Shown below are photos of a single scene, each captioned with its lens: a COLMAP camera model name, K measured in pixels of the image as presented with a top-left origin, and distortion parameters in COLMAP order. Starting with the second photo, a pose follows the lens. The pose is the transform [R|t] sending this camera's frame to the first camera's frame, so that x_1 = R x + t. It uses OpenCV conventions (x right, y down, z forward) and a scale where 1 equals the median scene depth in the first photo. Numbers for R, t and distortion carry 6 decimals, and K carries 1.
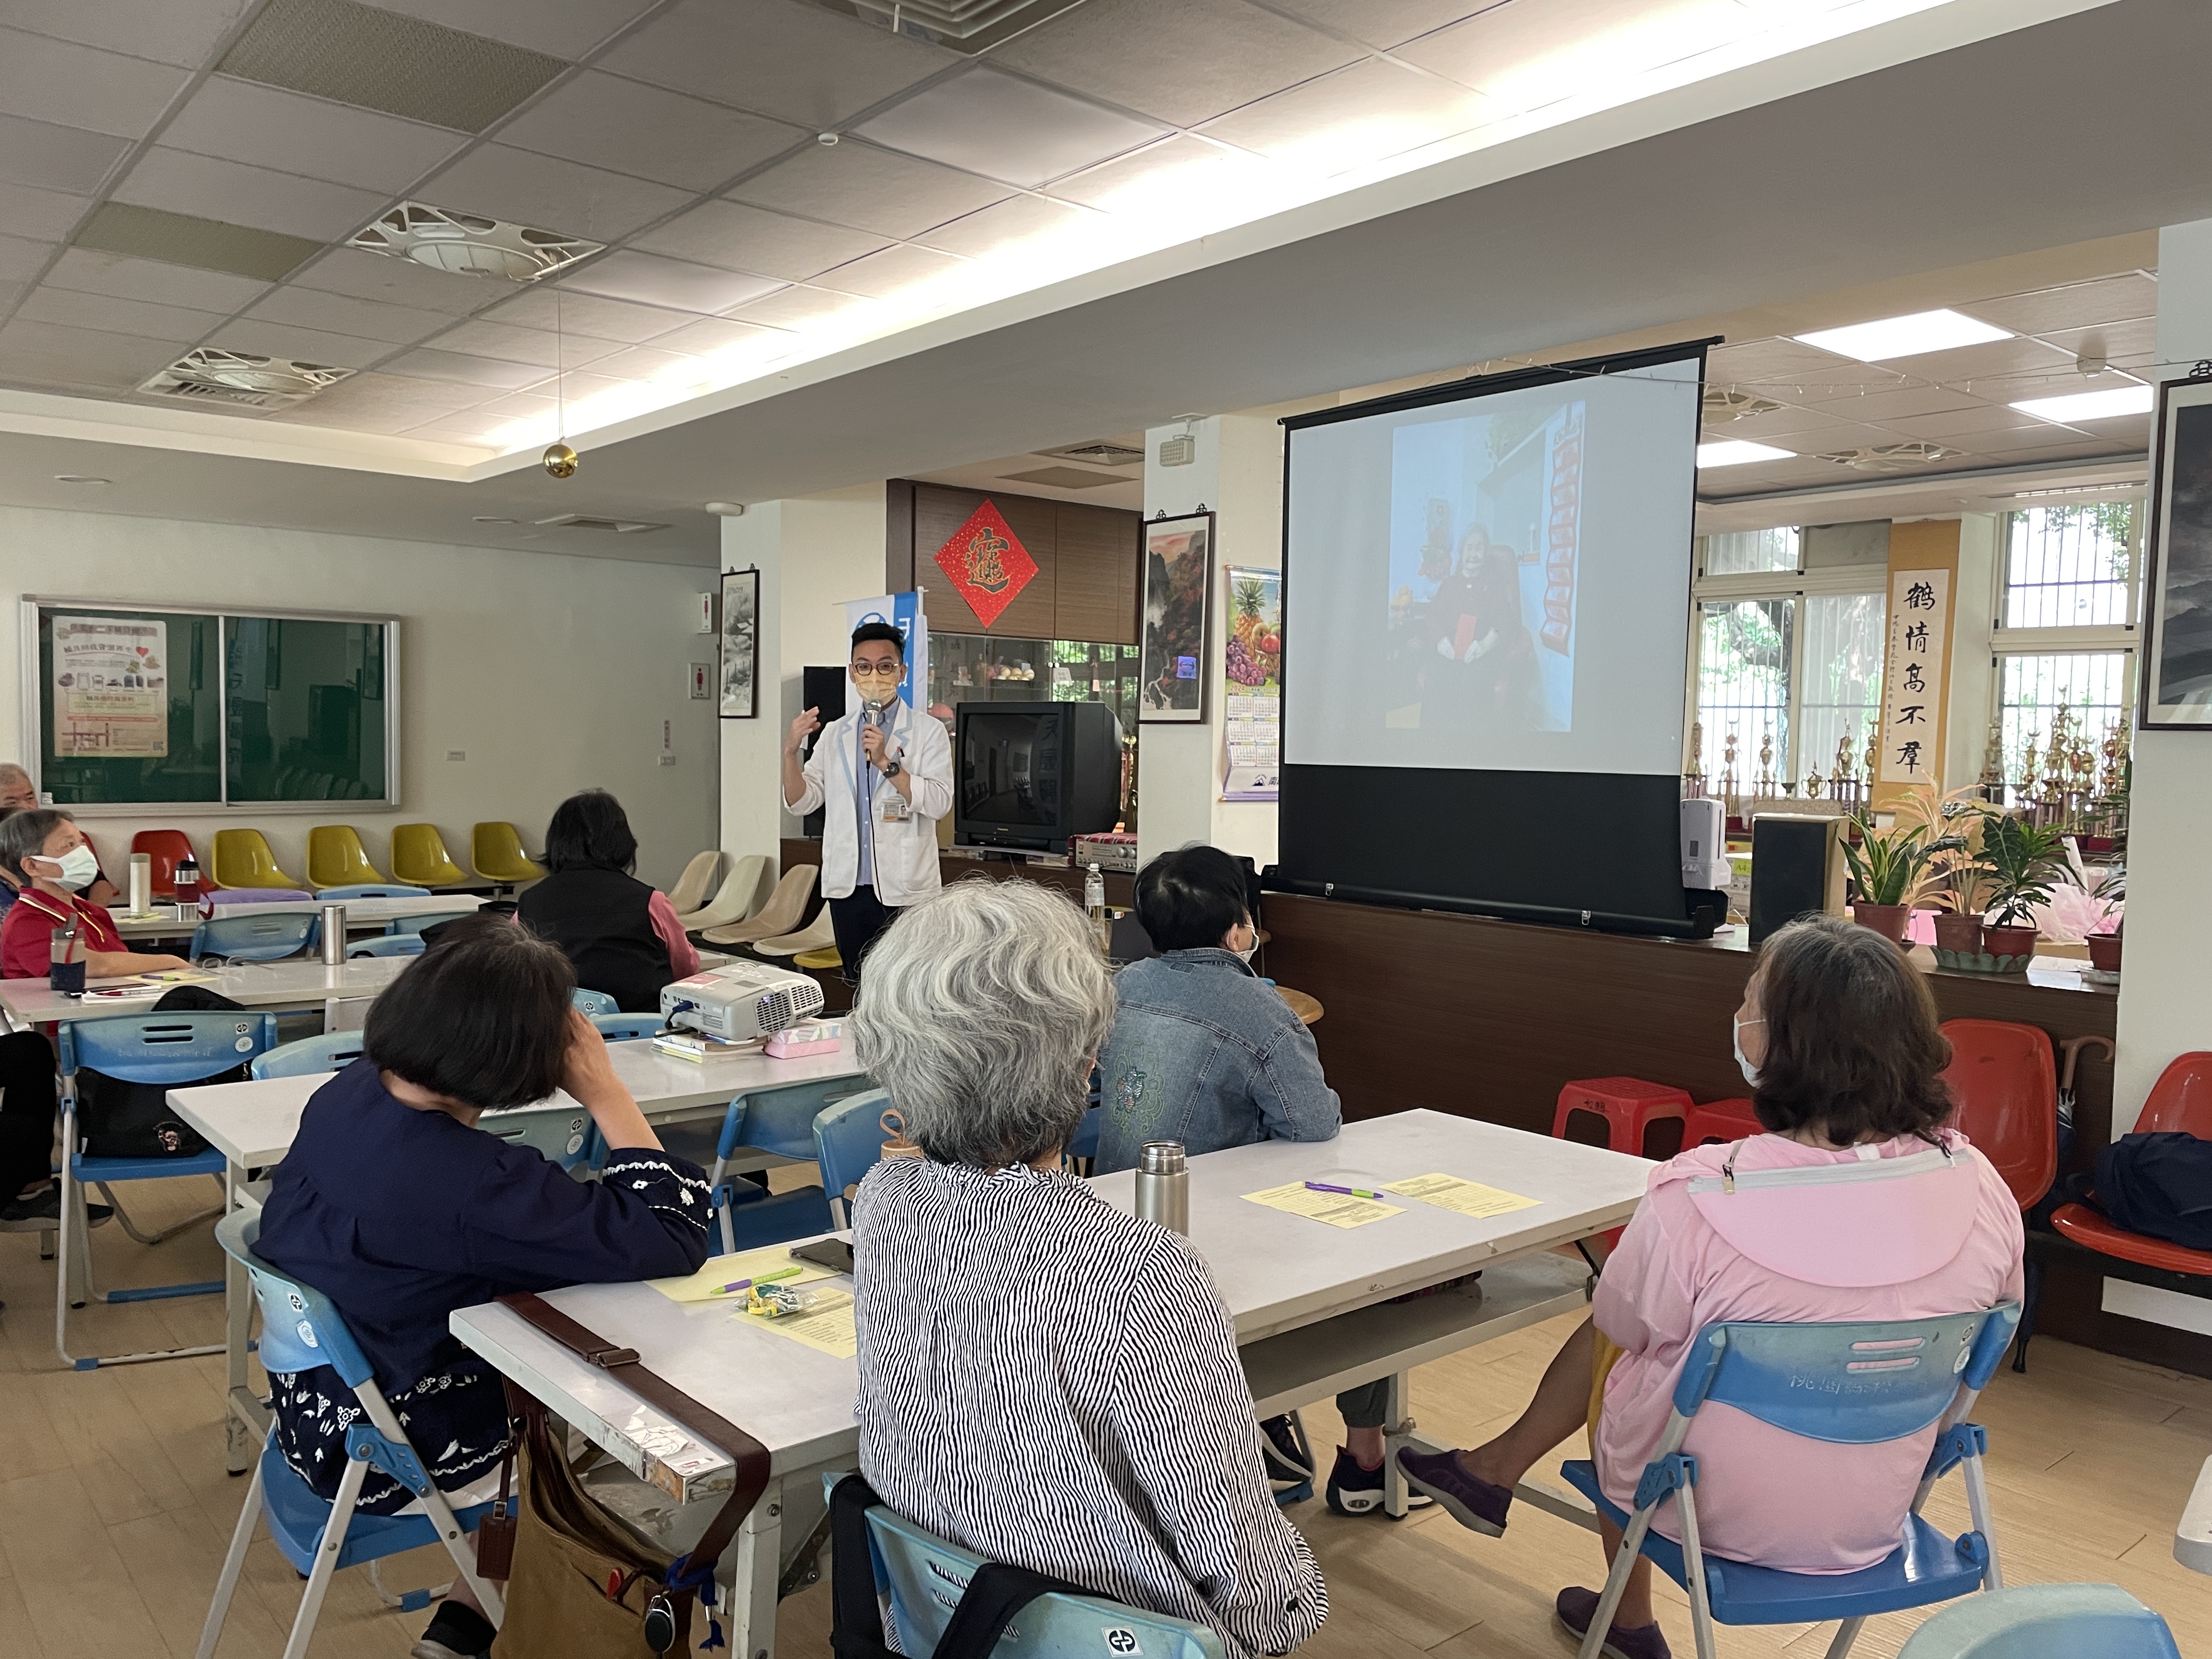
lens RADIAL K [[1658.1, 0, 1106.0], [0, 1658.1, 829.5], [0, 0, 1]] dist [0.087068, -0.121748]
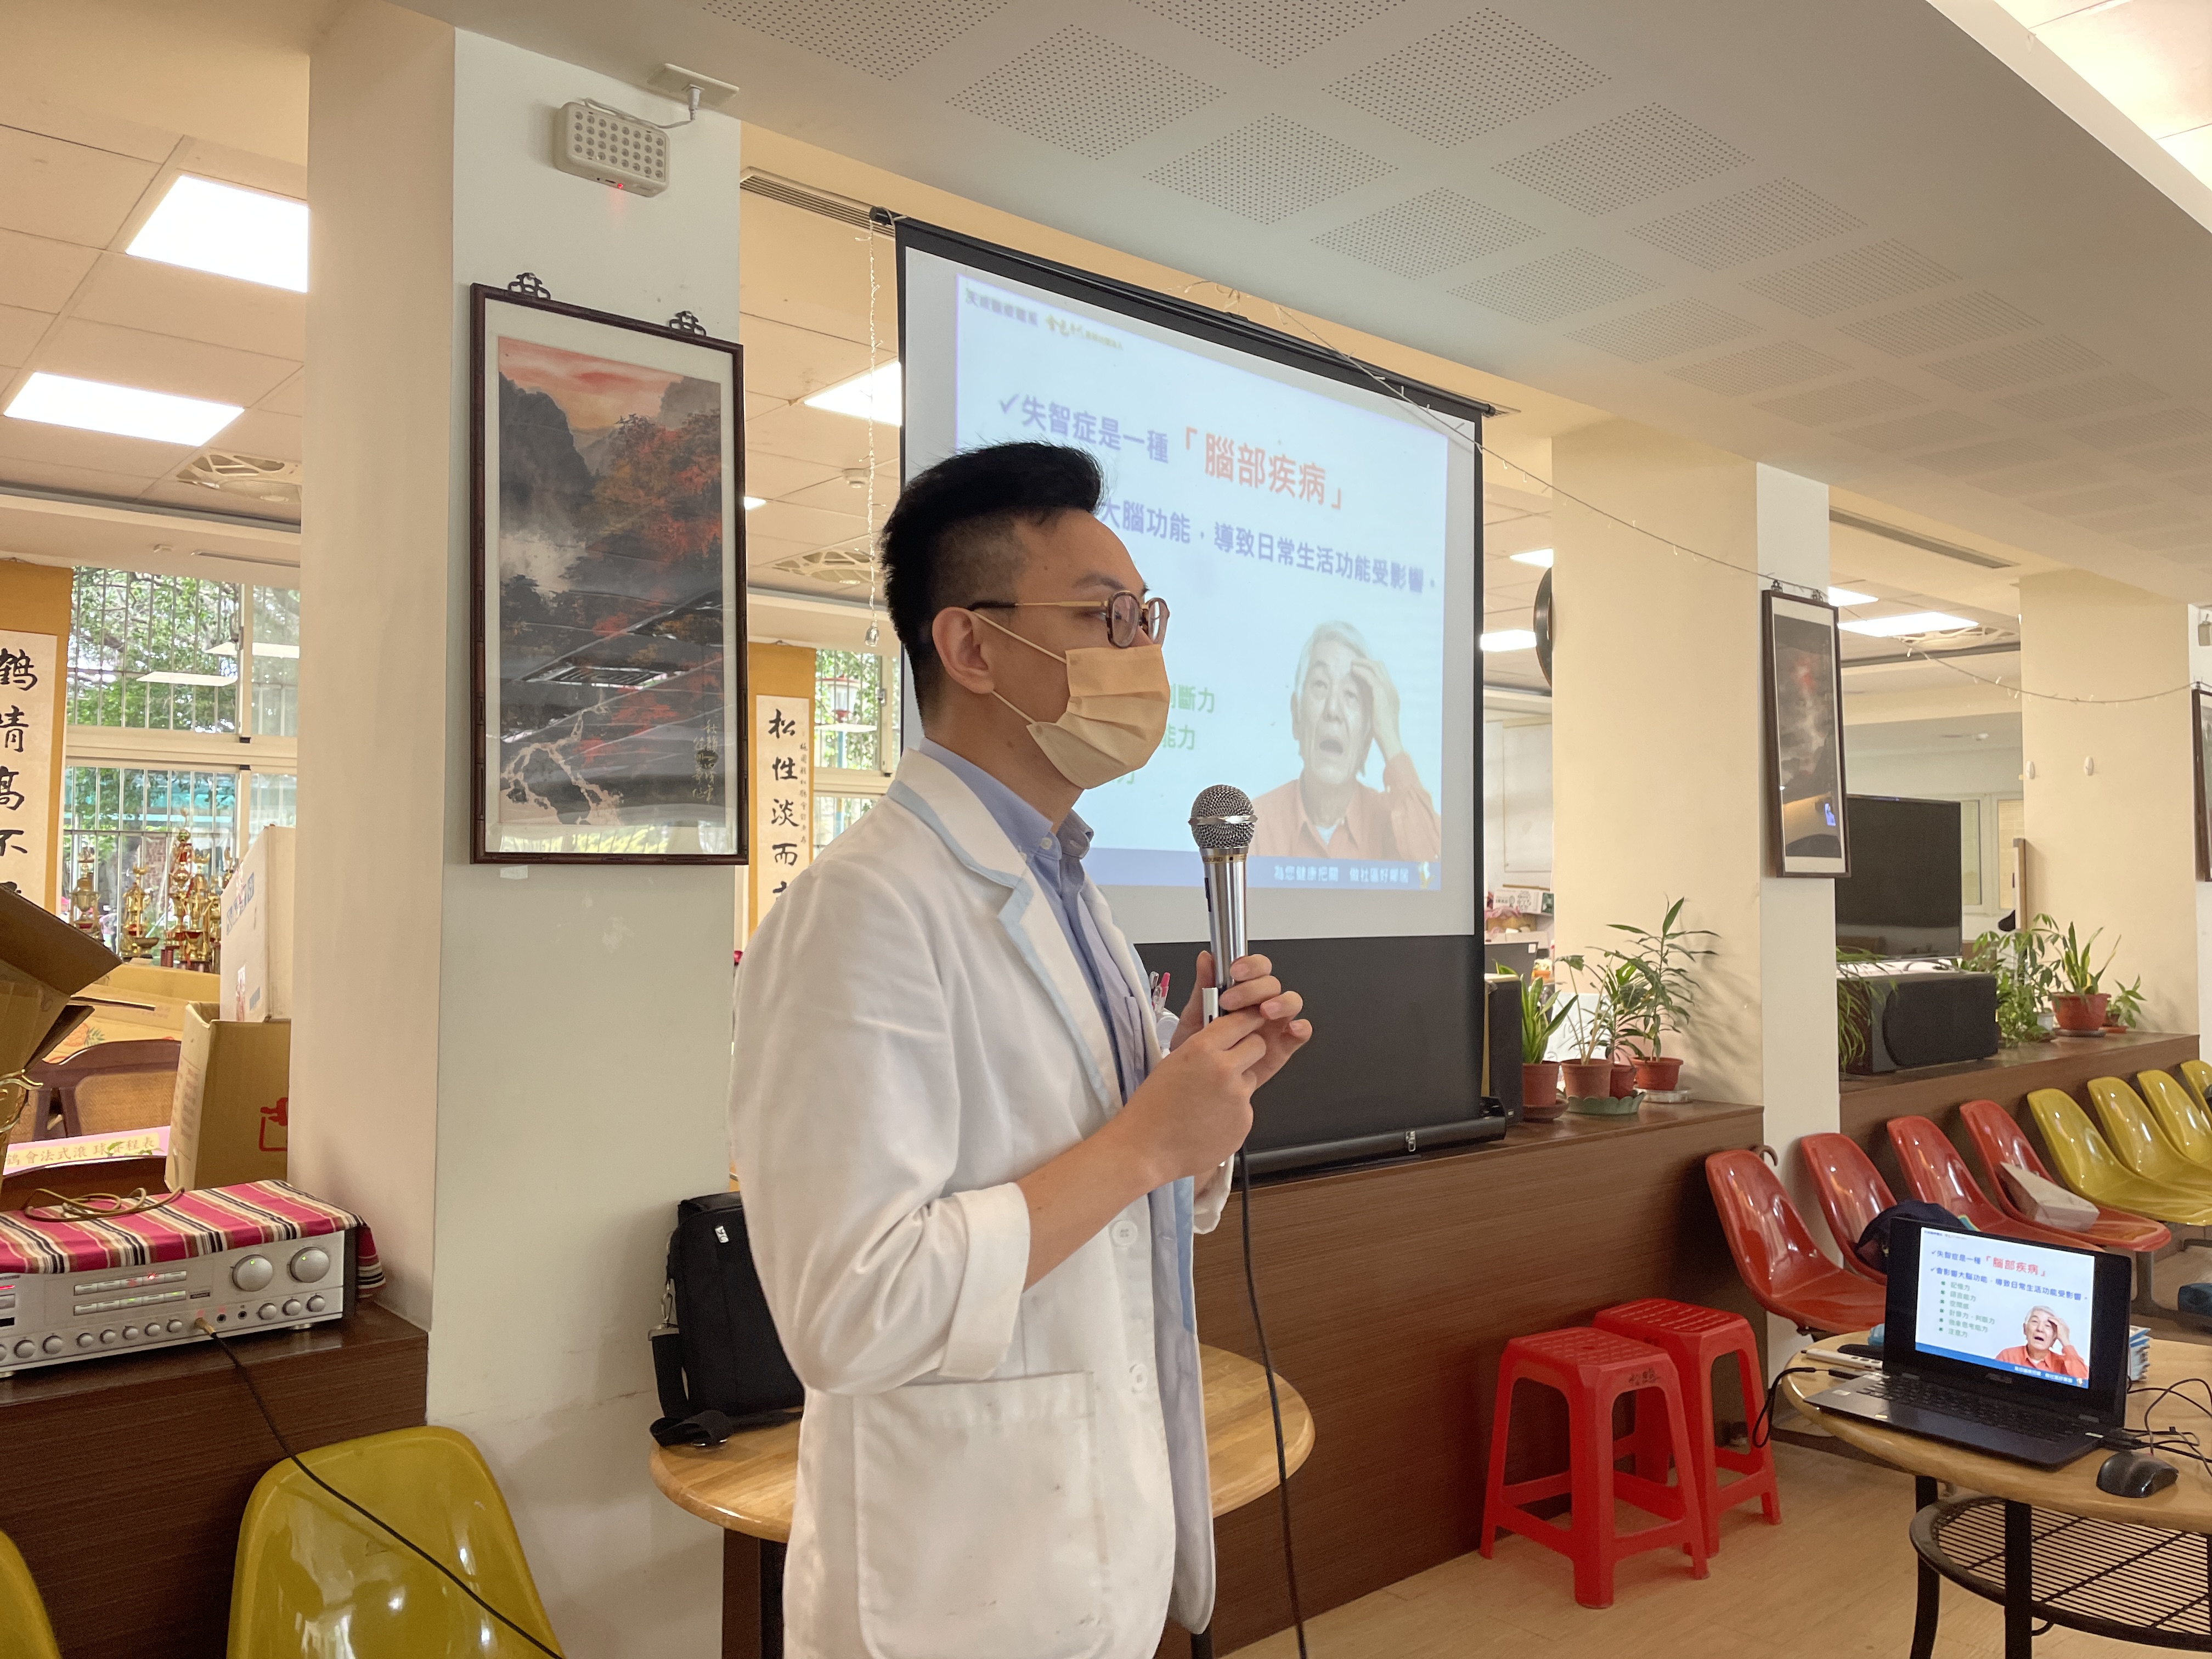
lens RADIAL K [[1658.1, 0, 1106.0], [0, 1658.1, 829.5], [0, 0, 1]] dist [0.087068, -0.121748]
pose [[-0.019981, 0.018601, 0.999627, -0.335650], [0.053304, 0.998425, -0.017513, -0.058933], [-0.998378, 0.052934, -0.020941, 0.898212]]
